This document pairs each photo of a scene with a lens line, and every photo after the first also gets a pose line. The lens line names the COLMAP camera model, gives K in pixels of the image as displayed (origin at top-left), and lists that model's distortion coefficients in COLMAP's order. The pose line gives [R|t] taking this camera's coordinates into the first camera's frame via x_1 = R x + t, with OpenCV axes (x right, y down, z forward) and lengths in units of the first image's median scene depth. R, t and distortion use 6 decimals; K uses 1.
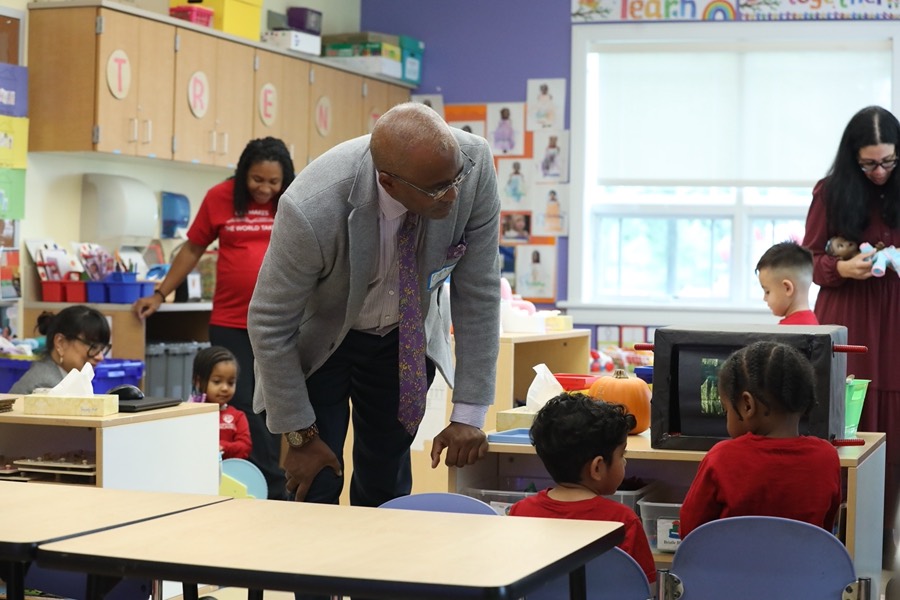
lens RADIAL K [[1891.7, 0, 450.0], [0, 1891.7, 300.0], [0, 0, 1]] dist [-0.337720, 0.452201]
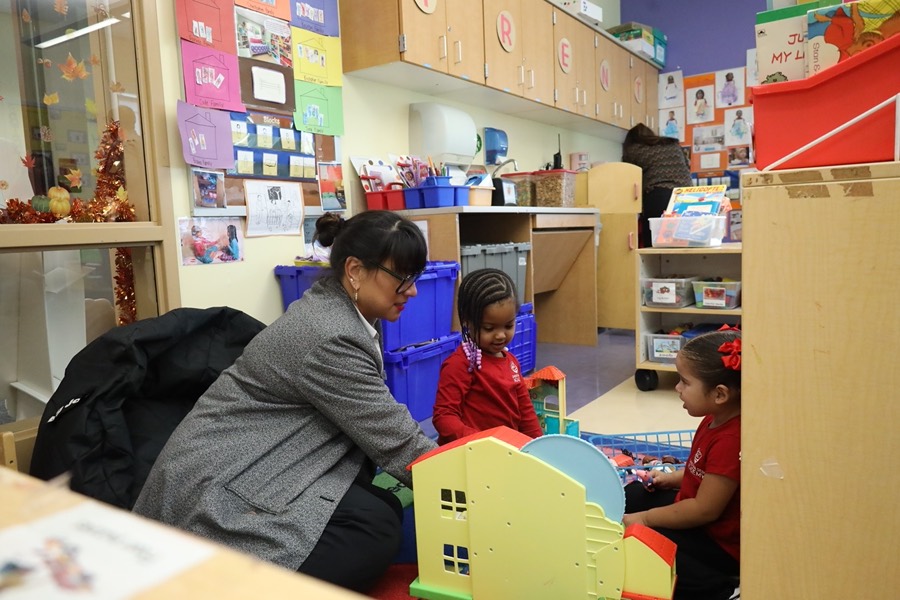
lens RADIAL K [[663.5, 0, 449.5], [0, 663.5, 317.0], [0, 0, 1]] dist [-0.041219, -0.000984]
pose [[0.966086, -0.023631, -0.257137, -0.073493], [0.053725, 0.992407, 0.110648, 0.021566], [0.252570, -0.120710, 0.960020, 0.628545]]
